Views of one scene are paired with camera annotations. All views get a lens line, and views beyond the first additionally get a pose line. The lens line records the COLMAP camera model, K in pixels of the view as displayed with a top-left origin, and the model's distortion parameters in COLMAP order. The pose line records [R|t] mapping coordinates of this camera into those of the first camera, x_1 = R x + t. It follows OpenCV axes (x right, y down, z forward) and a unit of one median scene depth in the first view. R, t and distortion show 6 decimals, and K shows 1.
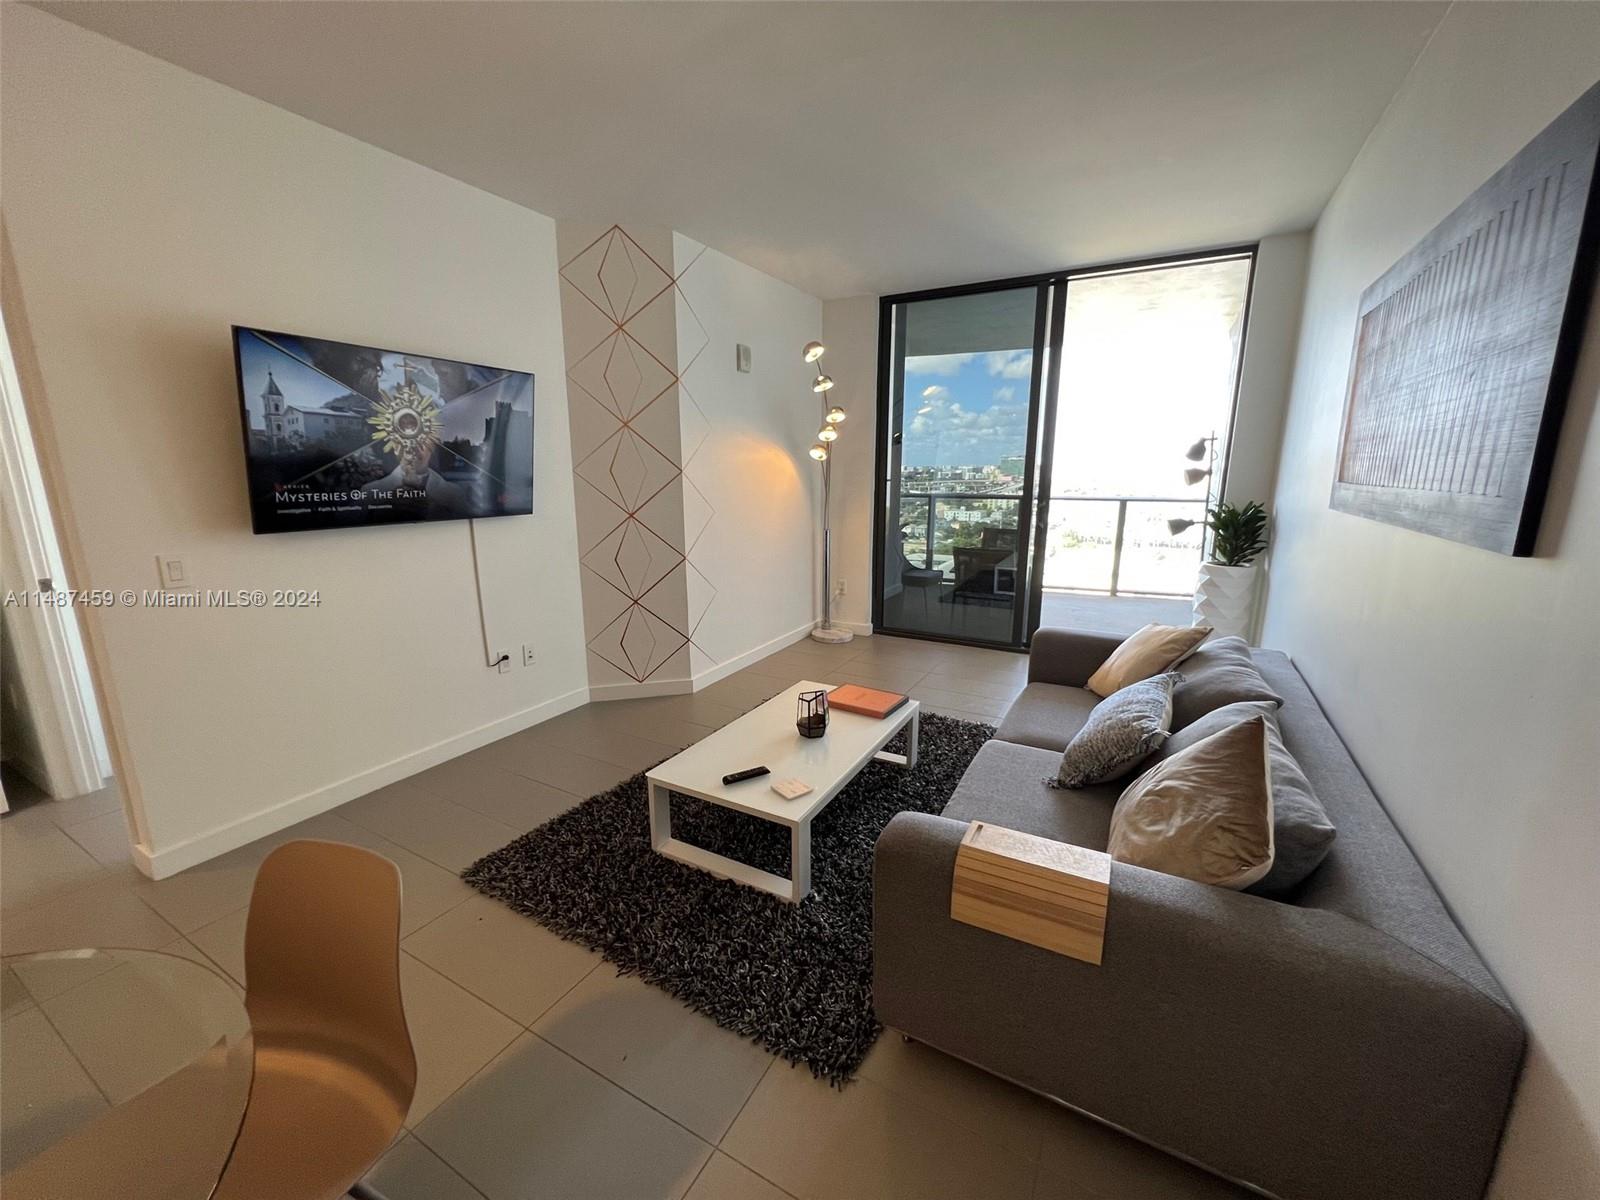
lens RADIAL K [[637.9, 0, 796.6], [0, 637.9, 603.6], [0, 0, 1]] dist [-0.001146, 0.000843]
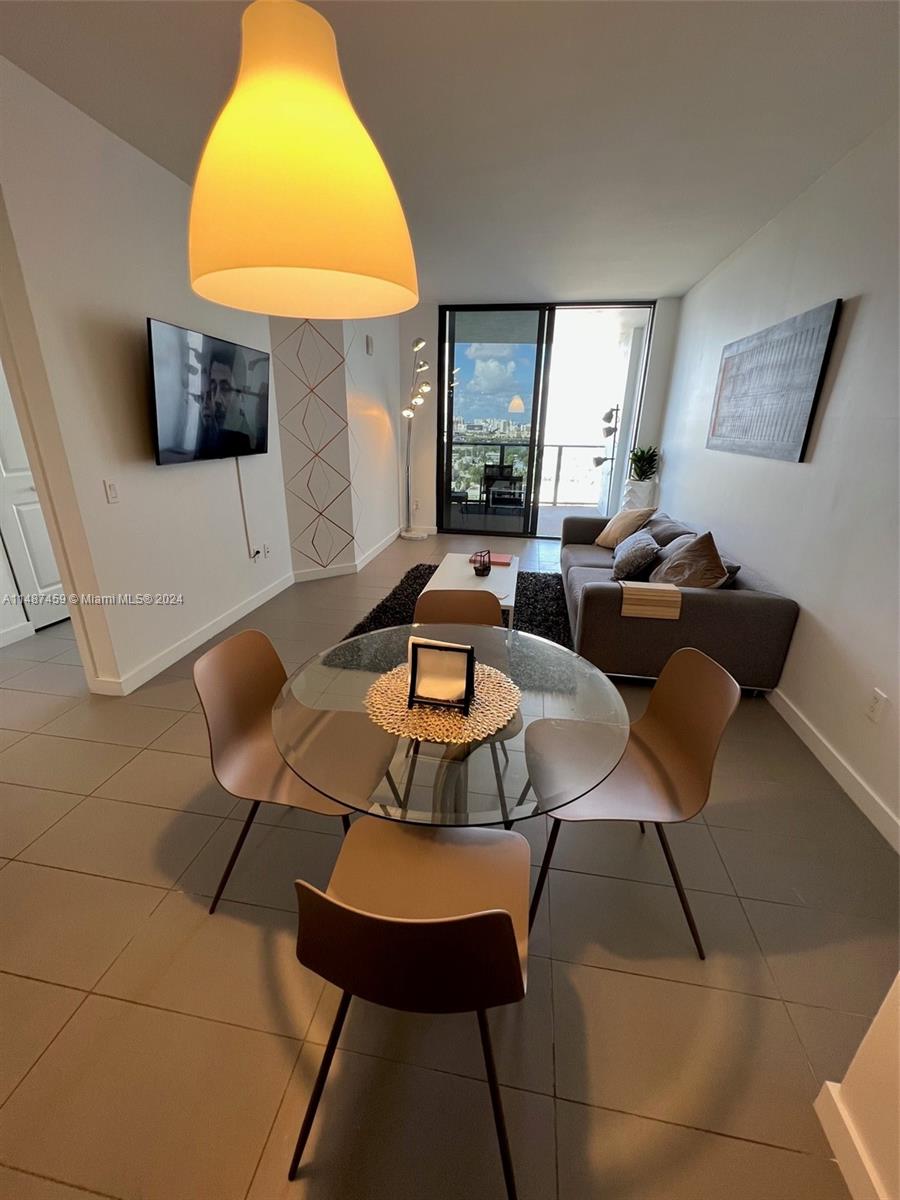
lens RADIAL K [[478.4, 0, 447.5], [0, 478.4, 598.0], [0, 0, 1]] dist [-0.001146, 0.000843]
pose [[0.941235, -0.099439, 0.322783, -0.370383], [0.051782, 0.986865, 0.153026, 0.037729], [-0.333760, -0.127319, 0.934020, -0.192241]]
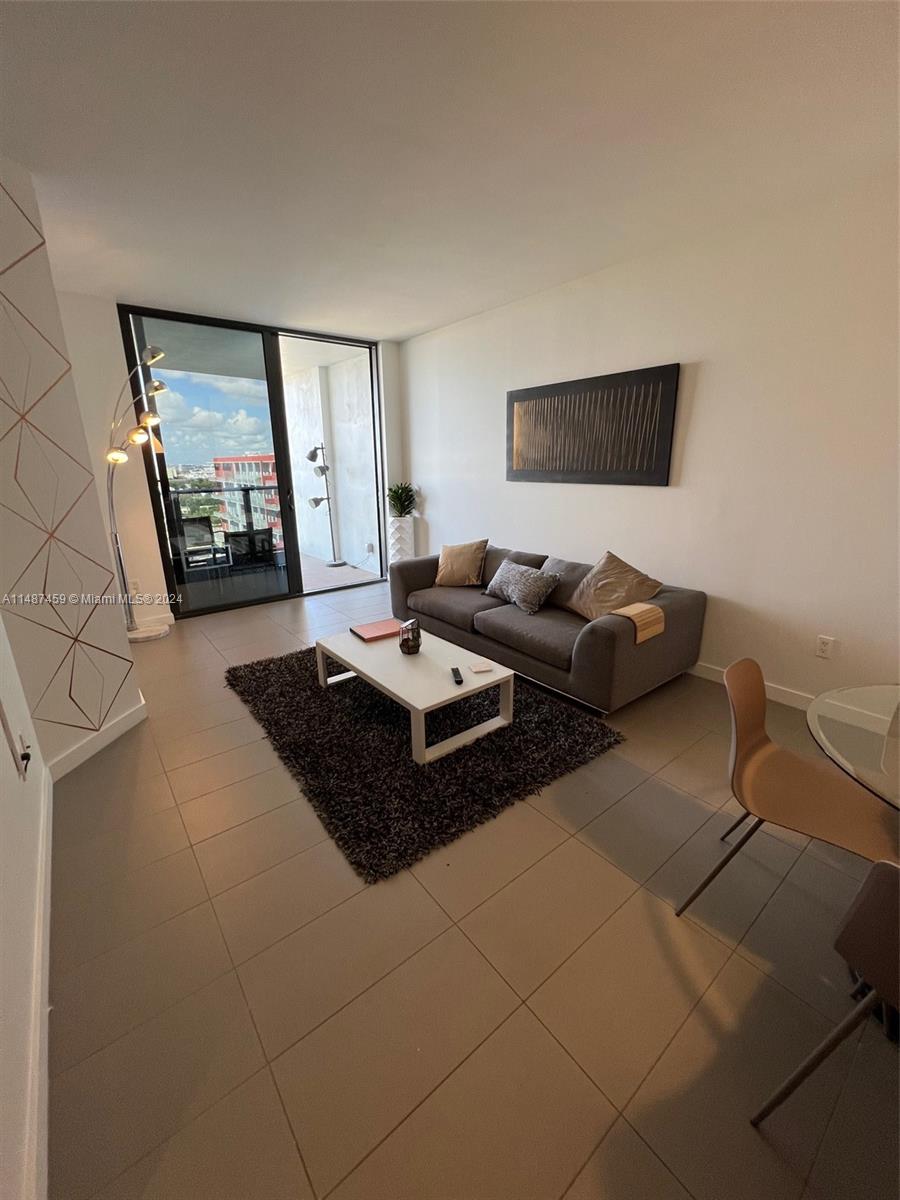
lens RADIAL K [[478.4, 0, 447.4], [0, 478.4, 595.1], [0, 0, 1]] dist [-0.001146, 0.000843]
pose [[0.380754, -0.254523, 0.888957, -0.625819], [0.207200, 0.960409, 0.186234, -0.076281], [-0.901163, 0.113282, 0.418417, 0.317911]]
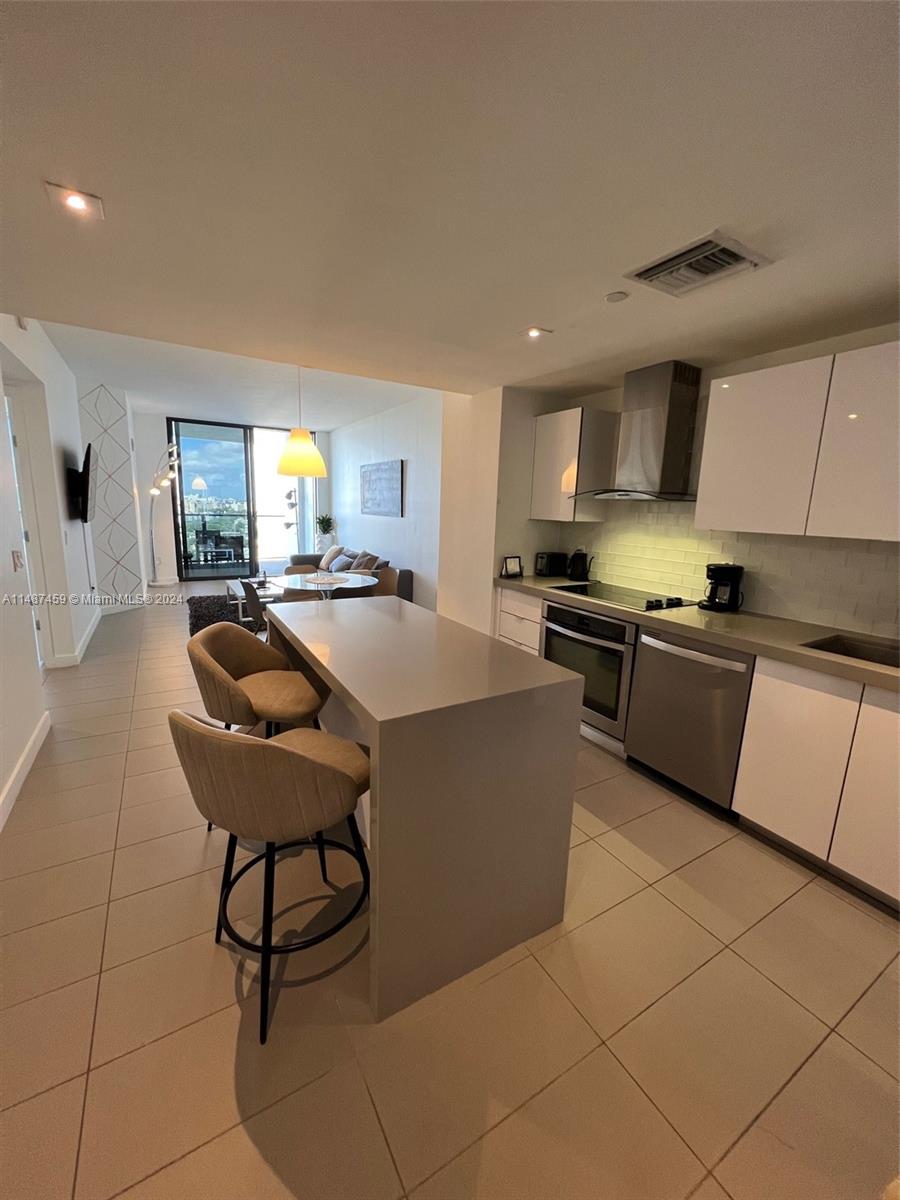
lens RADIAL K [[478.4, 0, 448.5], [0, 478.4, 597.5], [0, 0, 1]] dist [-0.001146, 0.000843]
pose [[0.495891, -0.147170, 0.855823, -1.095128], [0.150754, 0.985160, 0.082060, 0.146094], [-0.855199, 0.088326, 0.510718, -0.699778]]
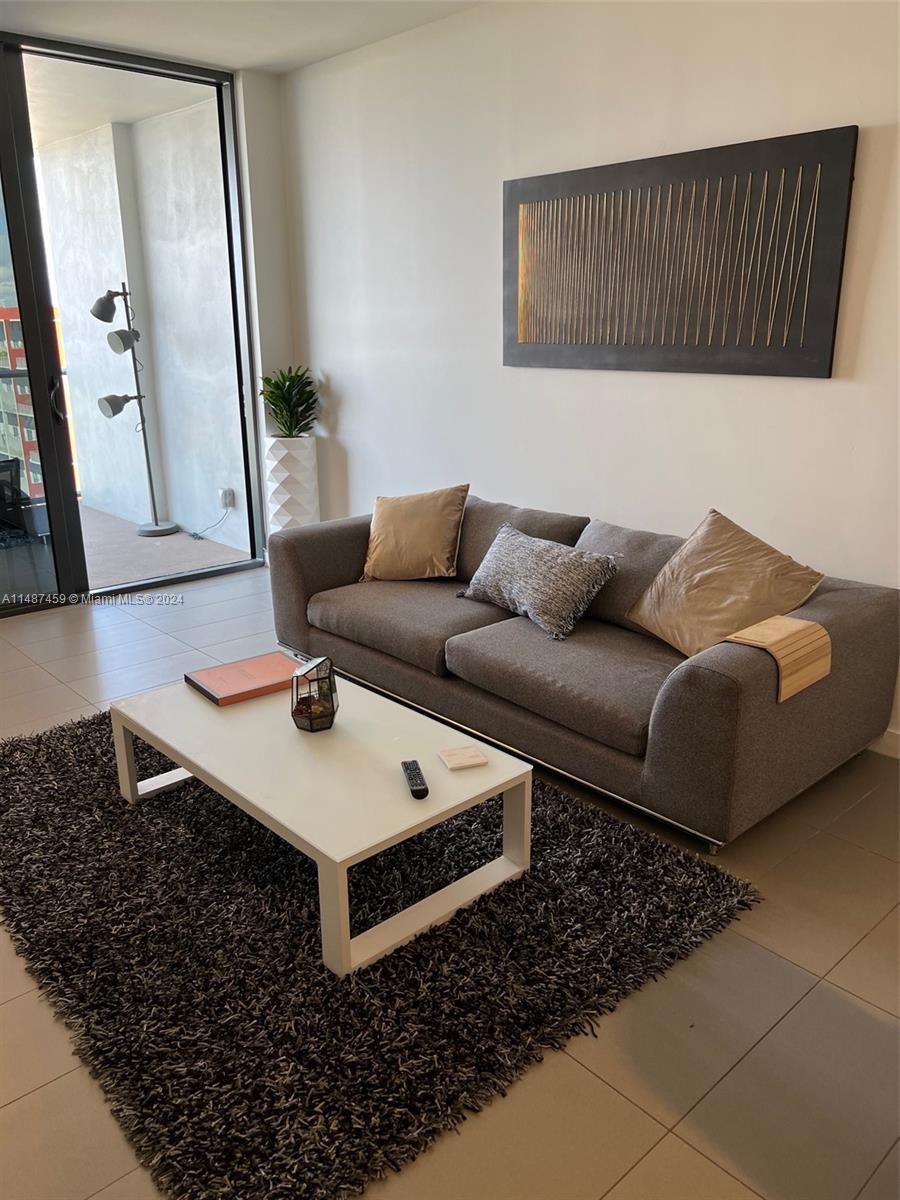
lens RADIAL K [[903.9, 0, 453.2], [0, 903.9, 602.4], [0, 0, 1]] dist [0.039683, -0.041228]
pose [[0.306809, -0.280567, 0.909478, -0.560394], [0.203248, 0.952835, 0.225377, -0.082875], [-0.929816, 0.115701, 0.349363, 0.351345]]
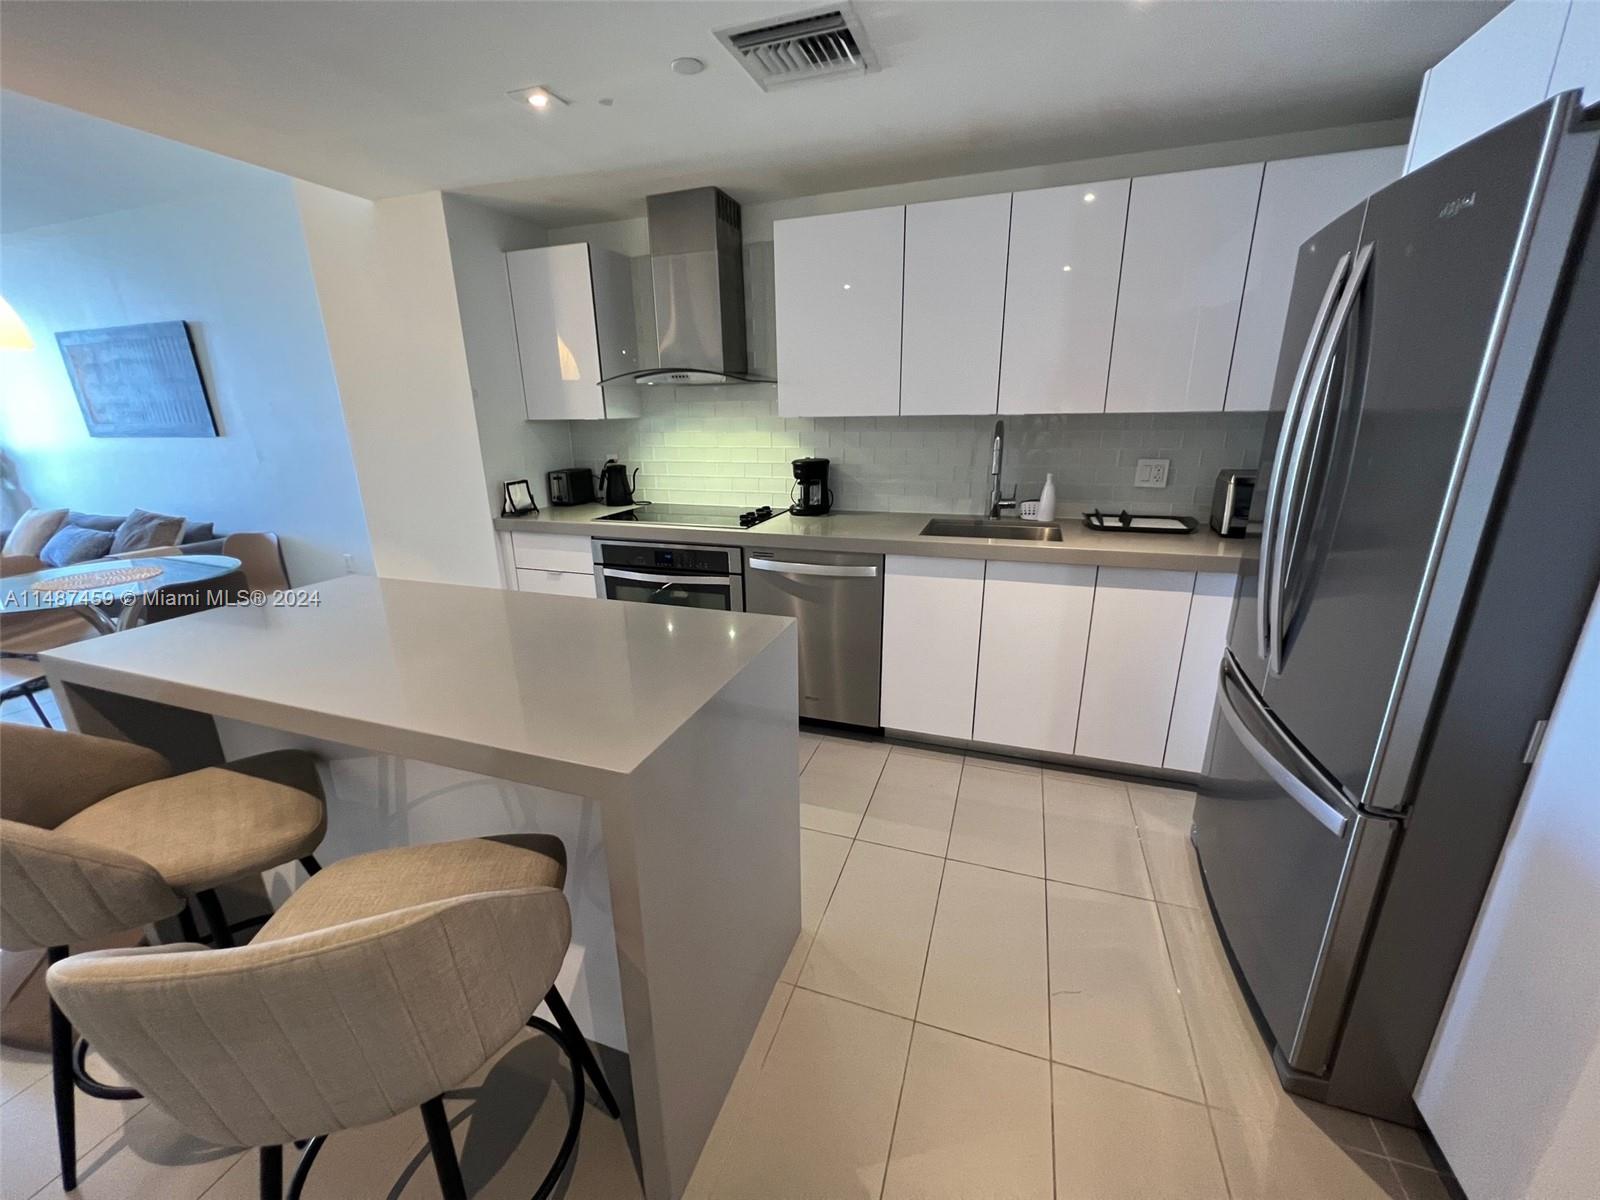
lens RADIAL K [[637.9, 0, 790.9], [0, 637.9, 604.0], [0, 0, 1]] dist [-0.001146, 0.000843]
pose [[-0.173659, -0.285869, 0.942402, -1.076821], [0.222456, 0.920821, 0.320315, 0.123898], [-0.959352, 0.265269, -0.096316, -0.541033]]
